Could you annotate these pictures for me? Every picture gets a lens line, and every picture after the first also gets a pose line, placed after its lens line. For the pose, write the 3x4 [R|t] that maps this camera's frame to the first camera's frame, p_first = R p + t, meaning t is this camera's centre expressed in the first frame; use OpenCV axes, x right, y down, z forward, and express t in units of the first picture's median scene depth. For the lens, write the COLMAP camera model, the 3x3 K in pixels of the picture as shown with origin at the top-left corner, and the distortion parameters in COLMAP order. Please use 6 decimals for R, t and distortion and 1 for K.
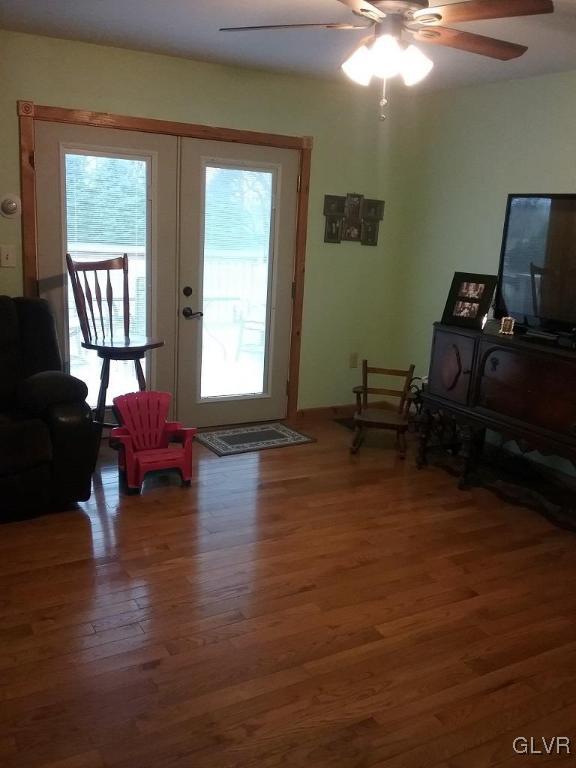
lens RADIAL K [[707.3, 0, 288.0], [0, 707.3, 384.0], [0, 0, 1]] dist [0.054209, 0.003344]
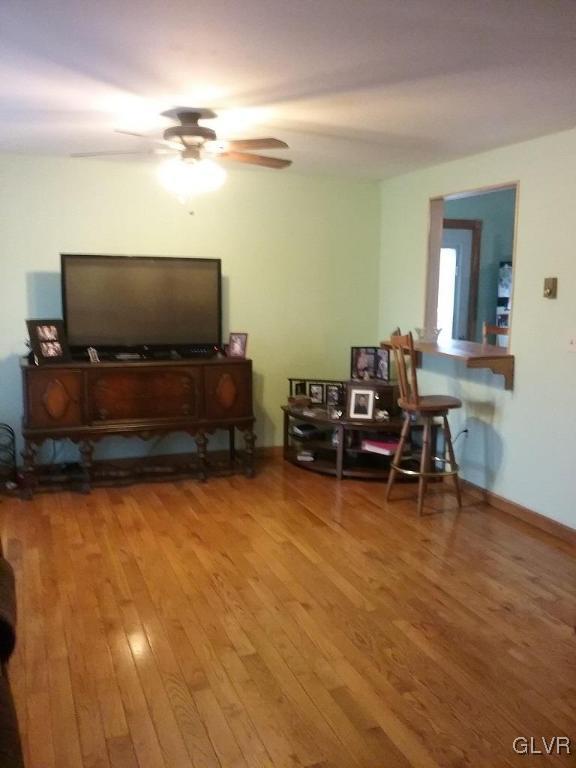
lens RADIAL K [[755.9, 0, 260.3], [0, 755.9, 384.3], [0, 0, 1]] dist [0.008446, 0.005483]
pose [[0.225515, -0.208342, 0.951702, -0.757806], [0.252024, 0.956090, 0.149583, -0.129498], [-0.941078, 0.206119, 0.268120, 0.301356]]
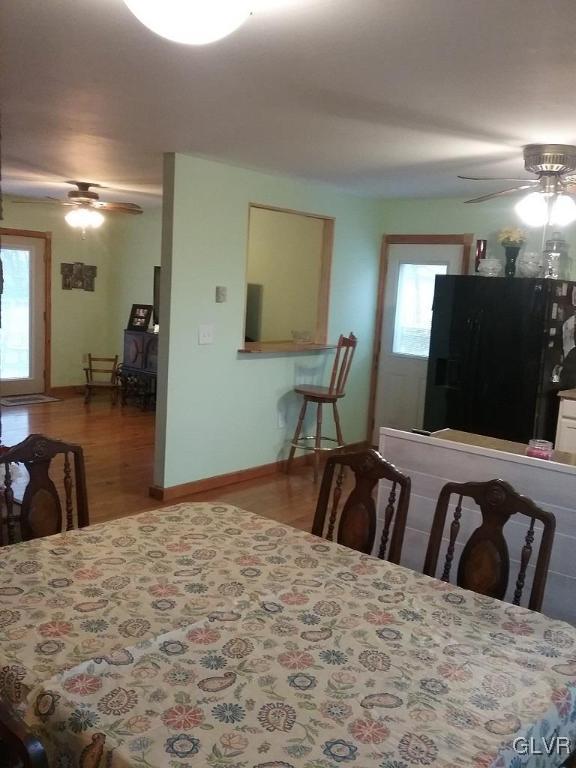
lens RADIAL K [[707.3, 0, 288.0], [0, 707.3, 384.0], [0, 0, 1]] dist [0.054209, 0.003344]
pose [[0.935599, -0.046208, 0.350026, -0.056820], [0.071521, 0.995649, -0.059733, 0.189869], [-0.345743, 0.080920, 0.934833, -0.872065]]
